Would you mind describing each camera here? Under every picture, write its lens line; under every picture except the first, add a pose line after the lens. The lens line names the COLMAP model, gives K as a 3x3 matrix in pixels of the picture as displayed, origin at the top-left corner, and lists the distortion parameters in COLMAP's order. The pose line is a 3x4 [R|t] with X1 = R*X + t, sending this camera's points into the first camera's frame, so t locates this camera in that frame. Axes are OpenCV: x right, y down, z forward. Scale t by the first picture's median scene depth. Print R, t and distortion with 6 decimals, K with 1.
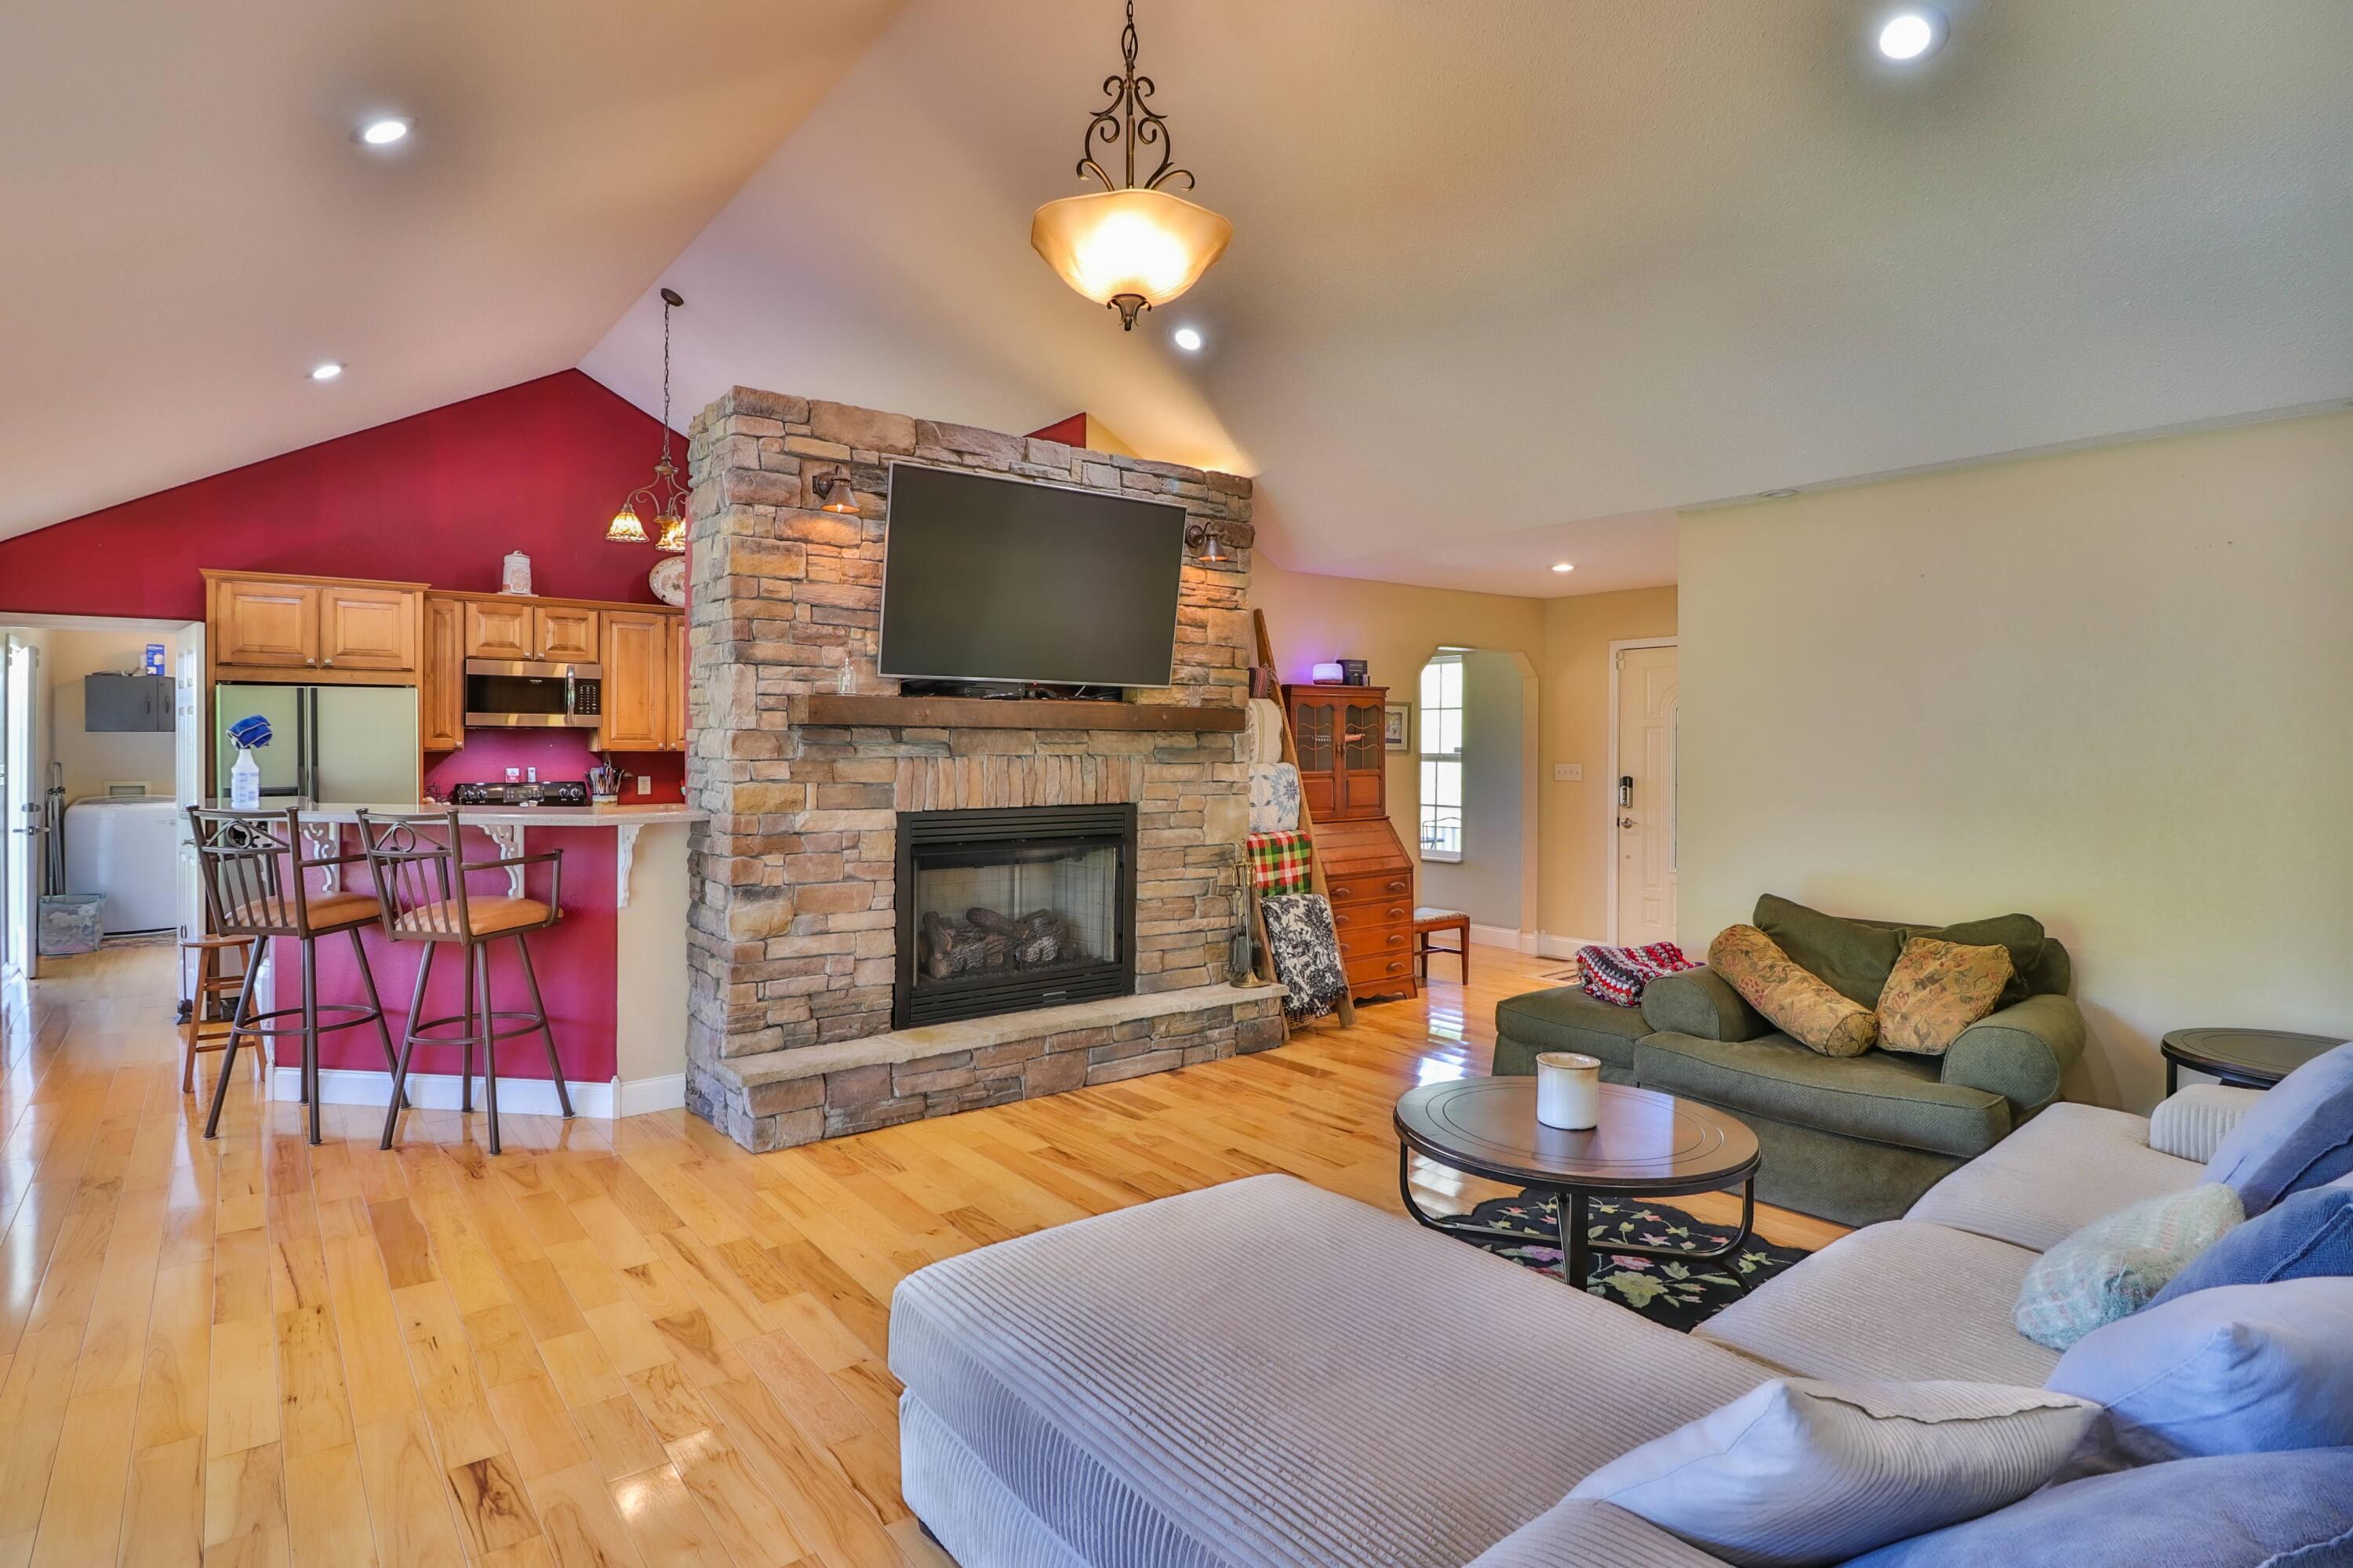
lens RADIAL K [[1443.7, 0, 1176.8], [0, 1443.7, 768.0], [0, 0, 1]] dist [-0.004434, -0.002613]
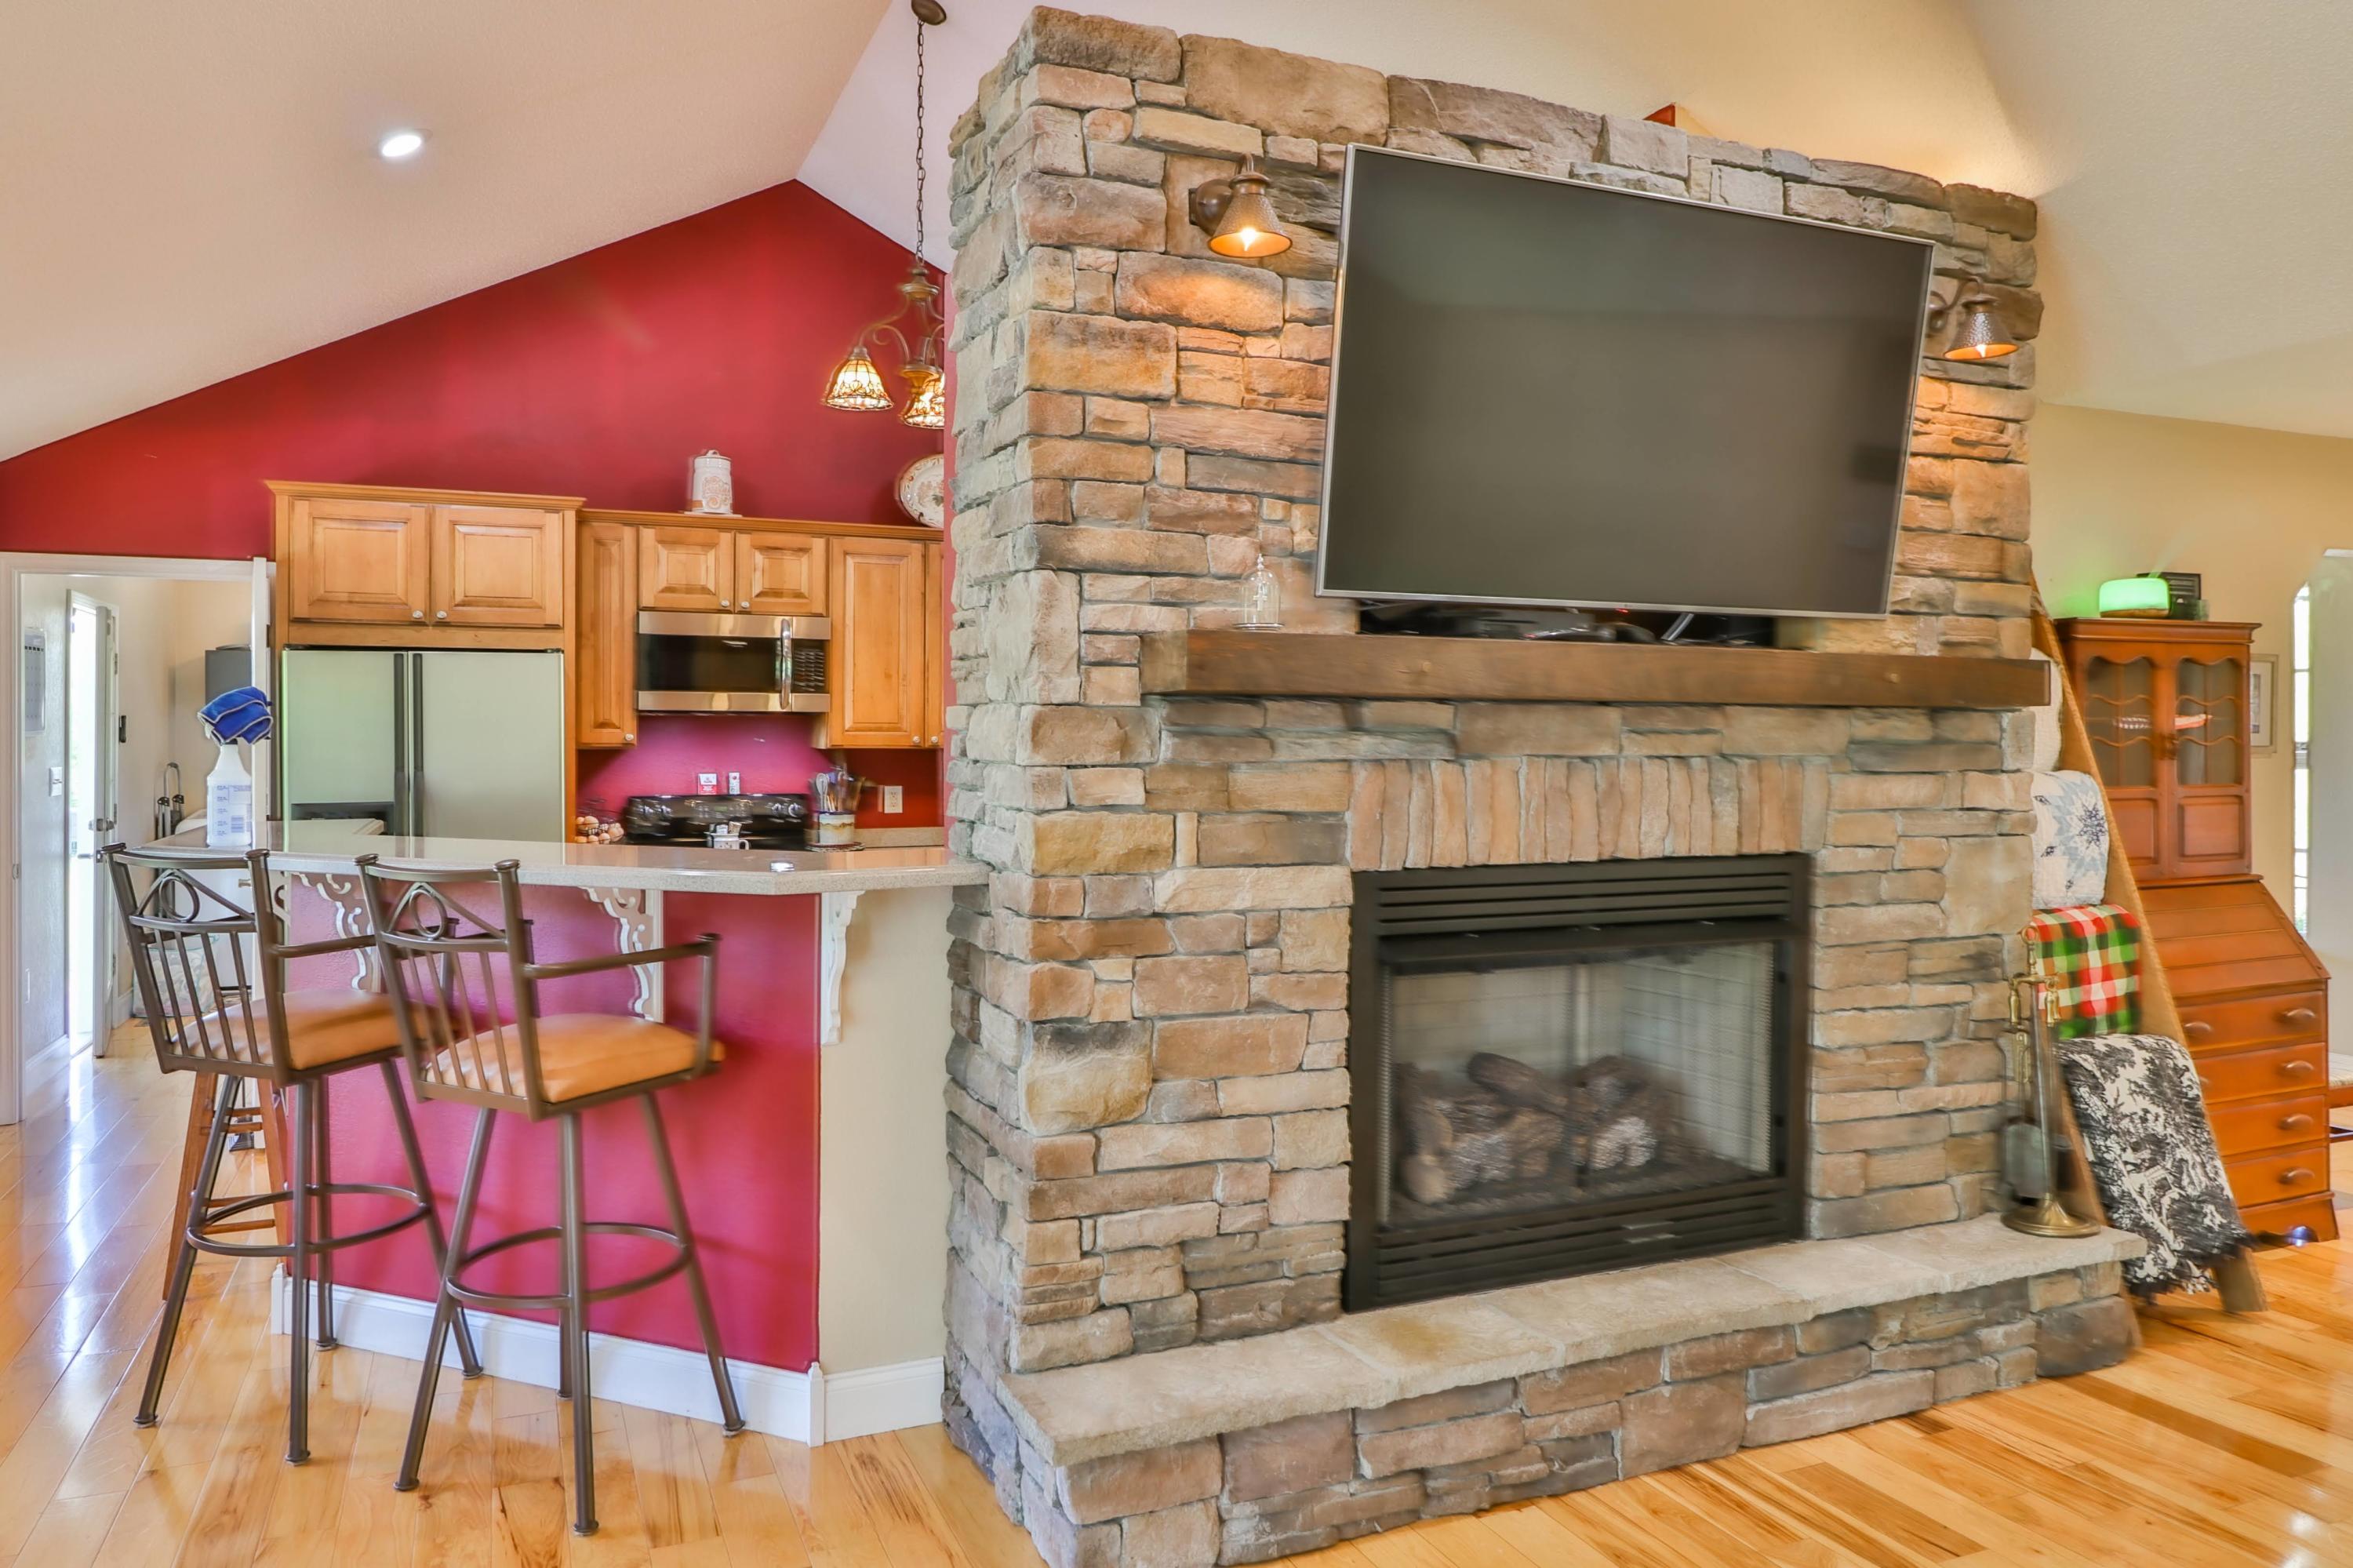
lens RADIAL K [[1483.7, 0, 1176.5], [0, 1483.7, 784.0], [0, 0, 1]] dist [0.003098, -0.000045]
pose [[0.982895, 0.004430, -0.184114, -0.157084], [-0.002254, 0.999925, 0.012028, -0.005215], [0.184154, -0.011407, 0.982831, 0.482870]]
